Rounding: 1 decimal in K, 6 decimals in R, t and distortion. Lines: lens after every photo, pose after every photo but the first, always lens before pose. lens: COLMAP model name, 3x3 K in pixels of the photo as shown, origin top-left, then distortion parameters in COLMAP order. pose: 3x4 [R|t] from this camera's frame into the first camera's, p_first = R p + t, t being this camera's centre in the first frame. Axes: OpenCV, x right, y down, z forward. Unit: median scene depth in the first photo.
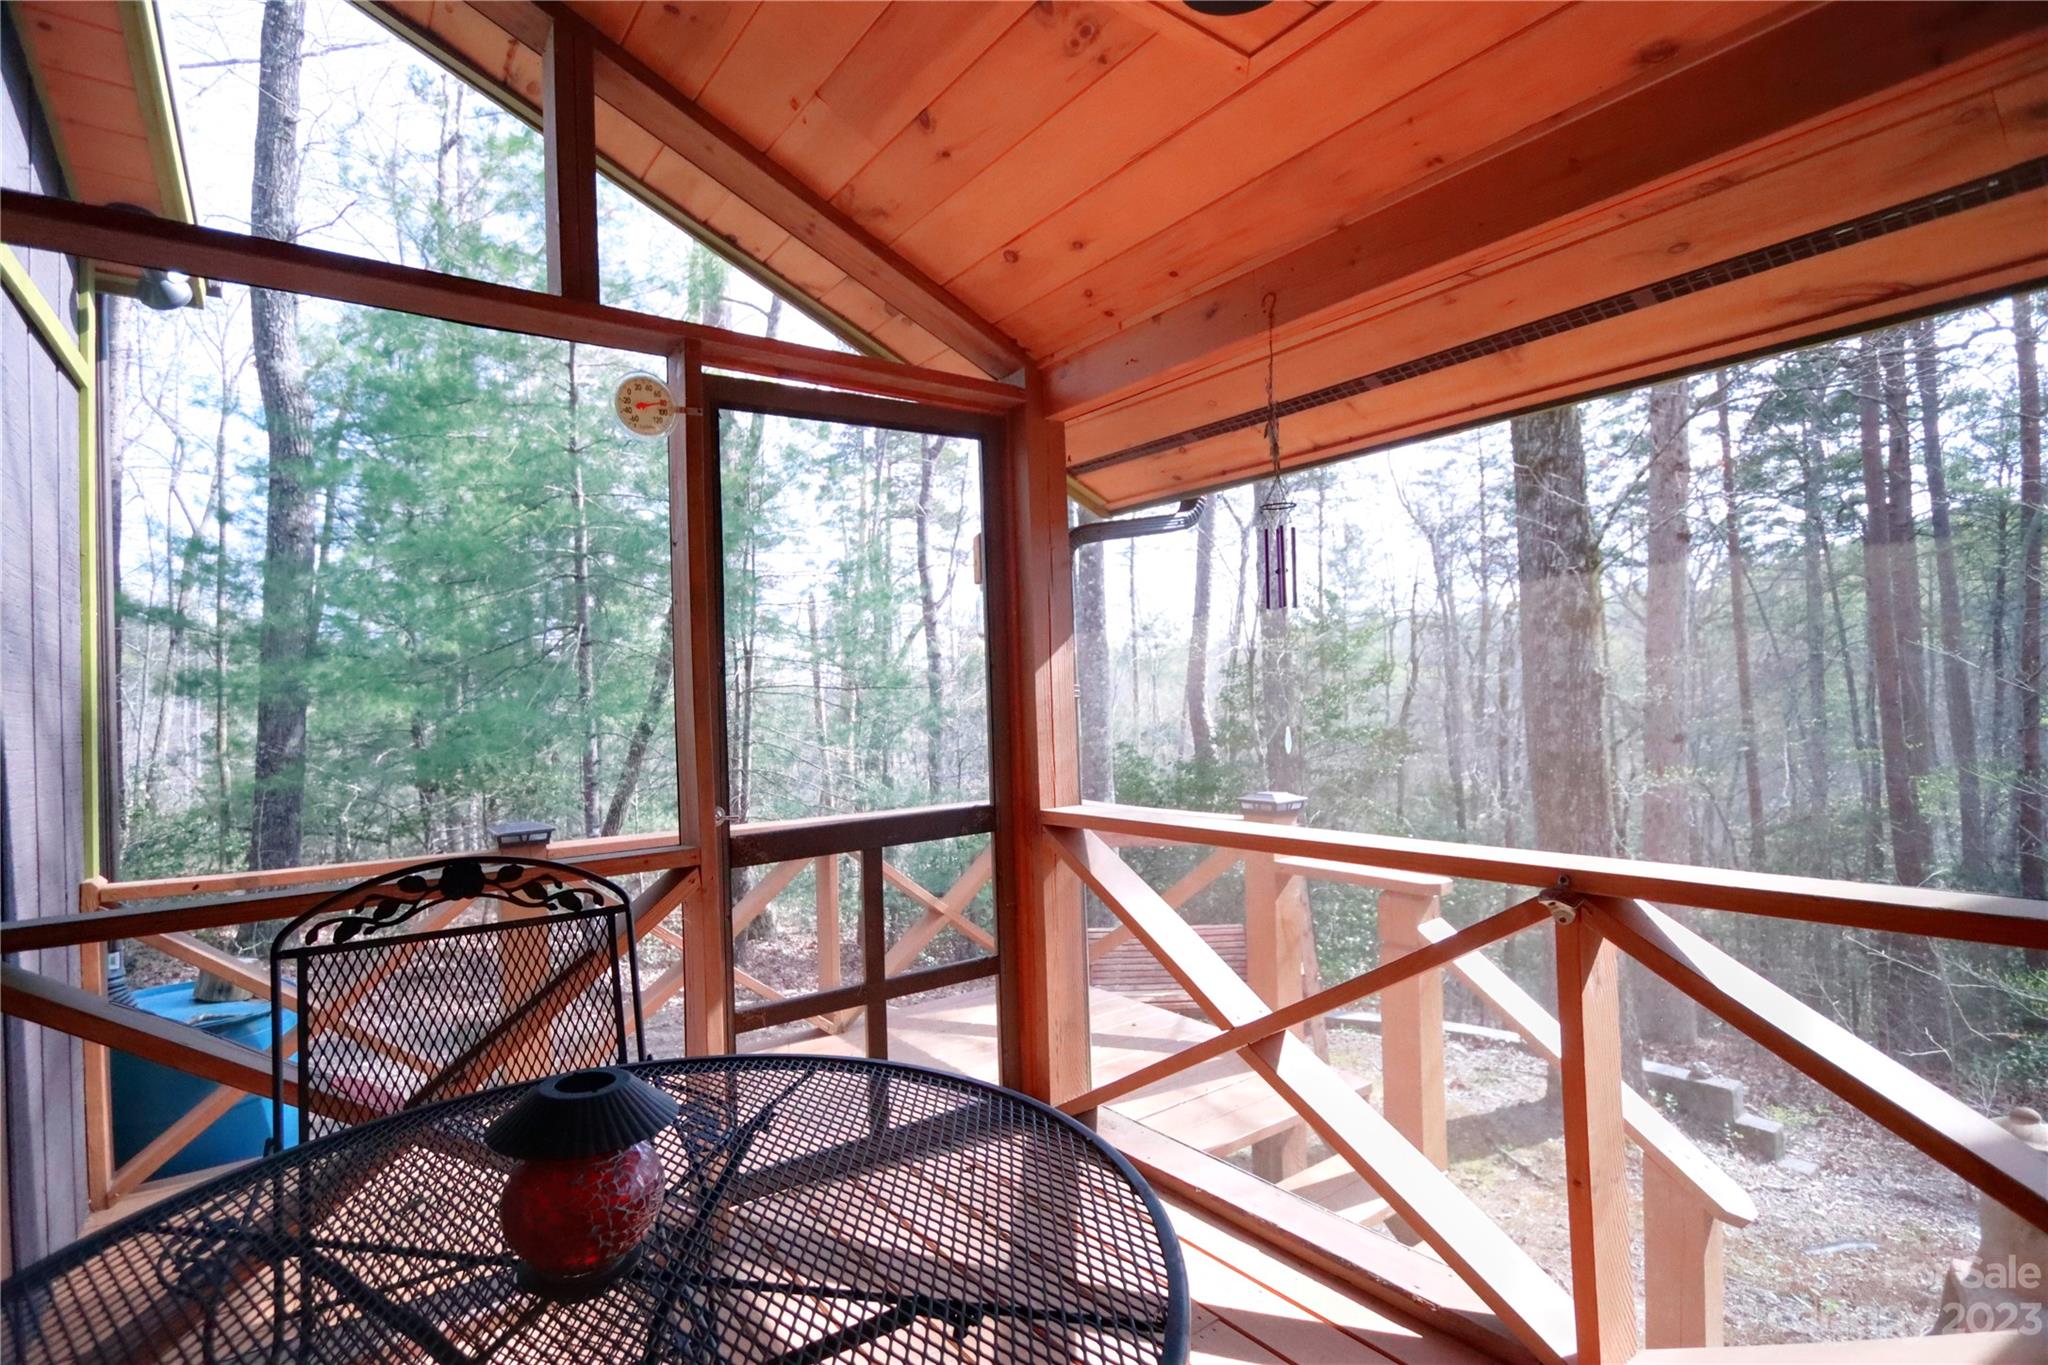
lens RADIAL K [[968.9, 0, 1011.6], [0, 968.9, 694.9], [0, 0, 1]] dist [-0.012921, -0.000036]
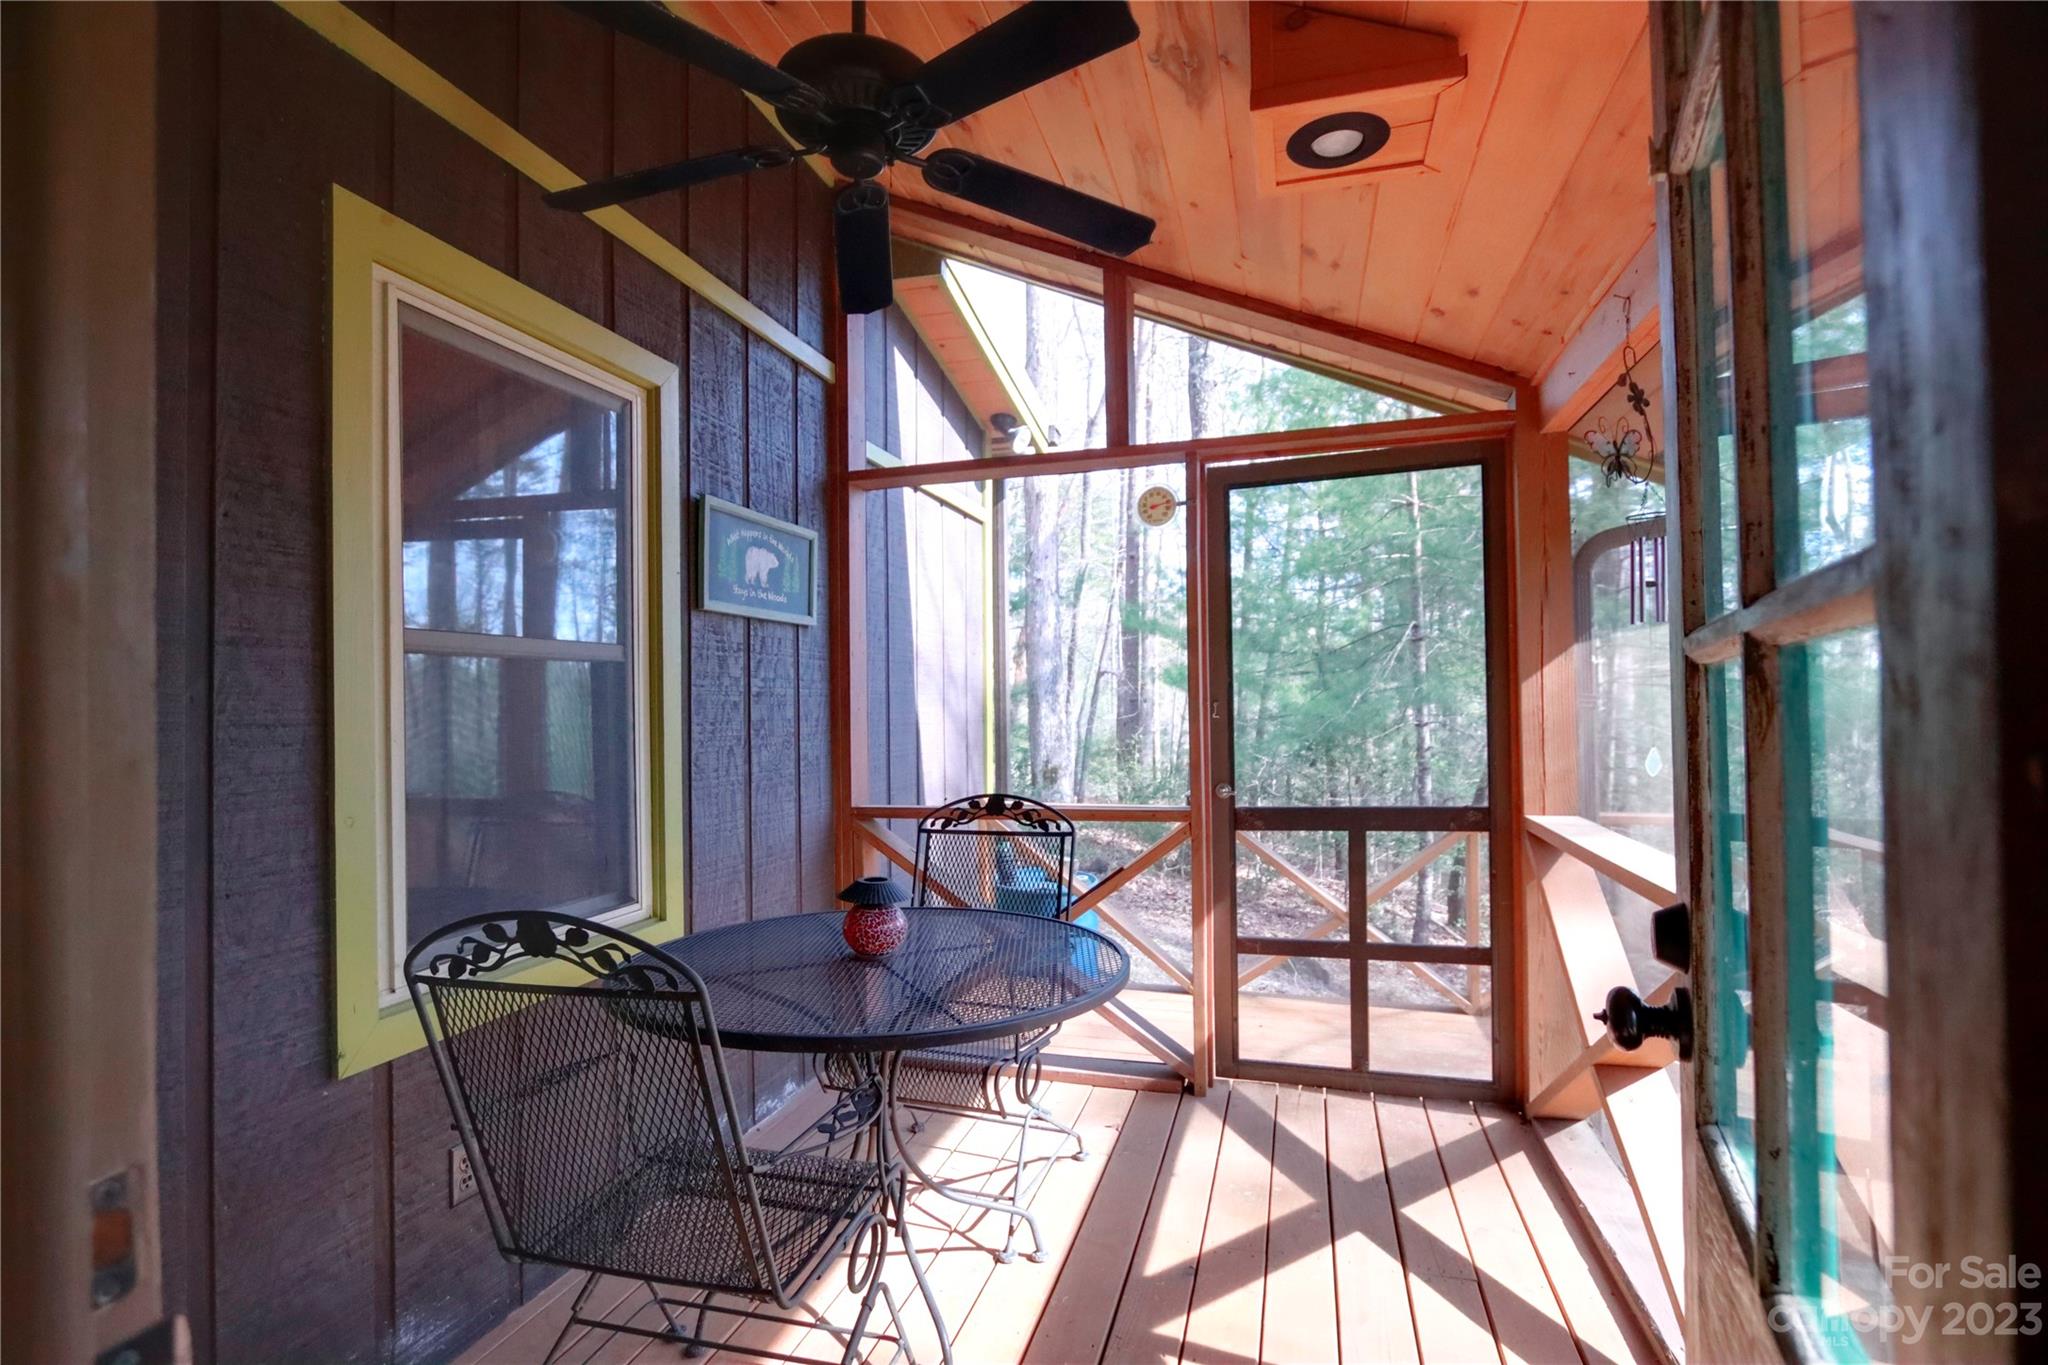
lens RADIAL K [[974.0, 0, 1018.2], [0, 974.0, 695.9], [0, 0, 1]] dist [-0.008857, 0.000045]
pose [[0.606188, 0.011527, -0.795238, 0.606978], [0.001579, 0.999876, 0.015698, -0.031733], [0.795320, -0.010772, 0.606094, -0.065382]]
